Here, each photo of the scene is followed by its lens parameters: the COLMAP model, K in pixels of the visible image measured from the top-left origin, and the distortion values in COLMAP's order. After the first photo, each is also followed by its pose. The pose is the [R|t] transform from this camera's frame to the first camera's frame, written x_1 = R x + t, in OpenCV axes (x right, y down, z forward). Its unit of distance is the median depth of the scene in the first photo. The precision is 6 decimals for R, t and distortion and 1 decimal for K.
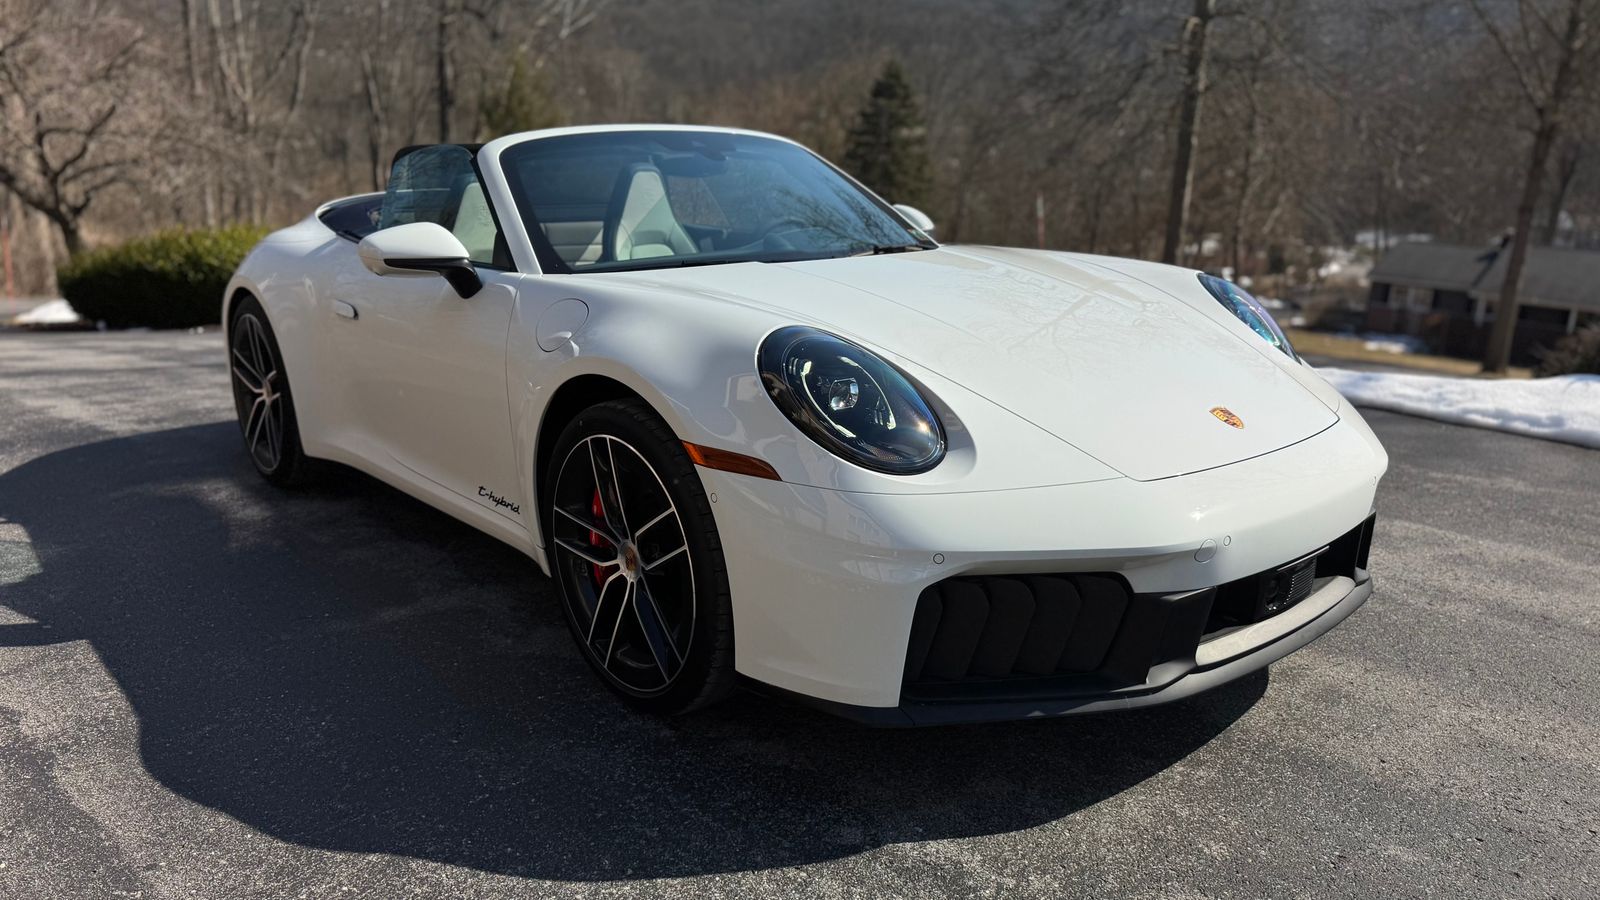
lens RADIAL K [[1139.0, 0, 800.0], [0, 1139.0, 450.0], [0, 0, 1]] dist [0.061629, -0.097164]
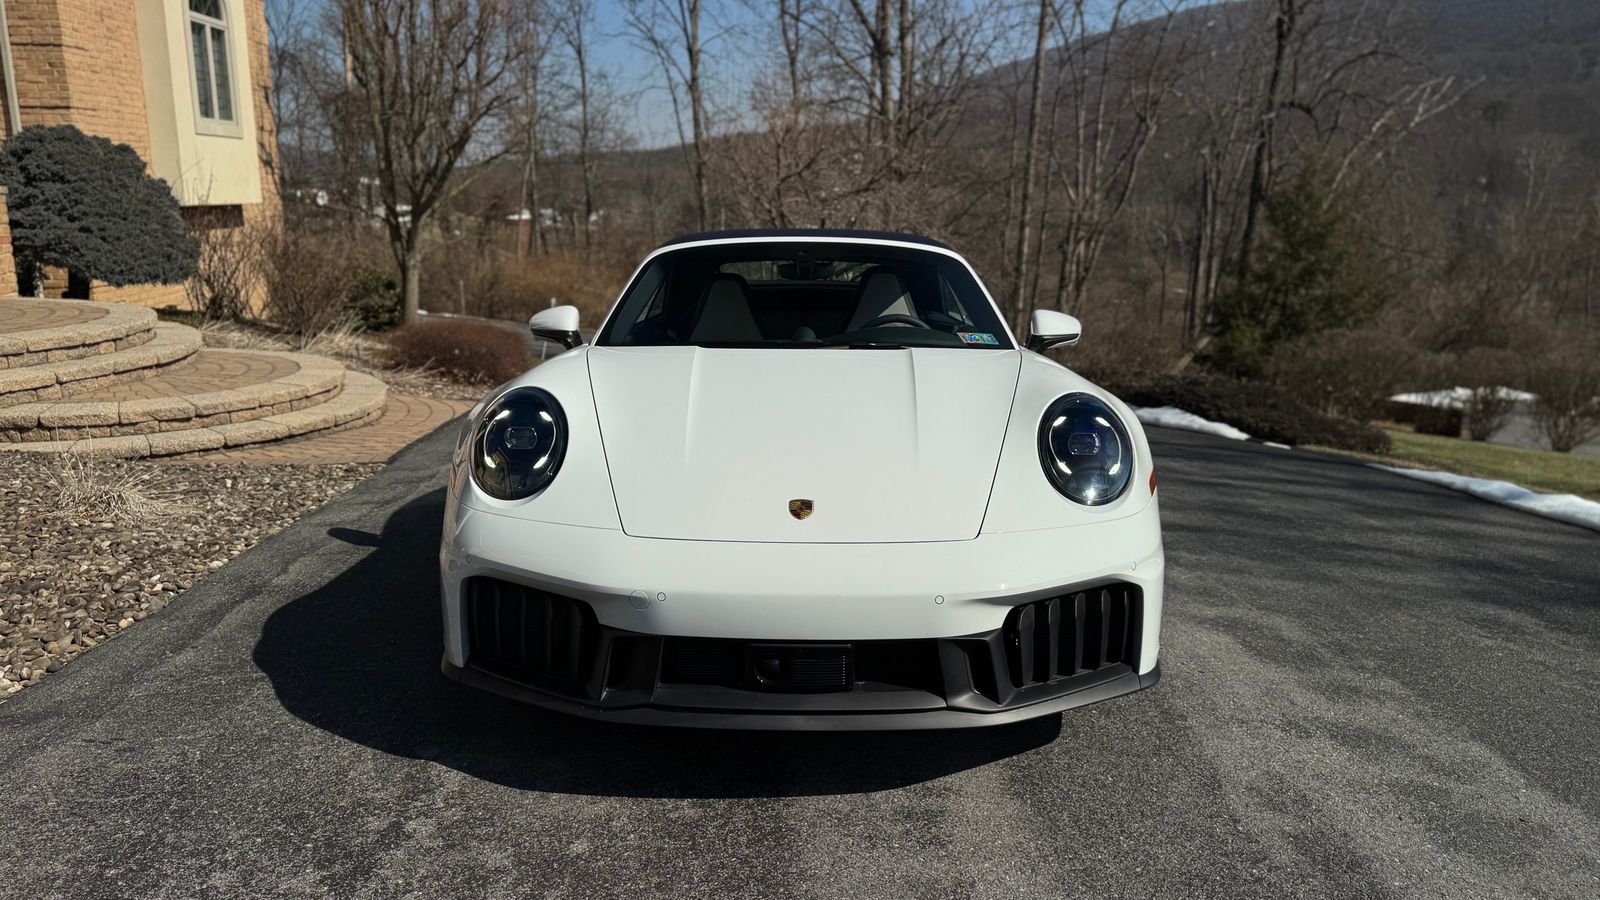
lens RADIAL K [[1139.0, 0, 800.0], [0, 1139.0, 450.0], [0, 0, 1]] dist [0.061629, -0.097164]
pose [[0.752910, 0.124377, -0.646264, 0.892504], [-0.173754, 0.984704, -0.012915, -0.057782], [0.634773, 0.122015, 0.763005, 0.134089]]
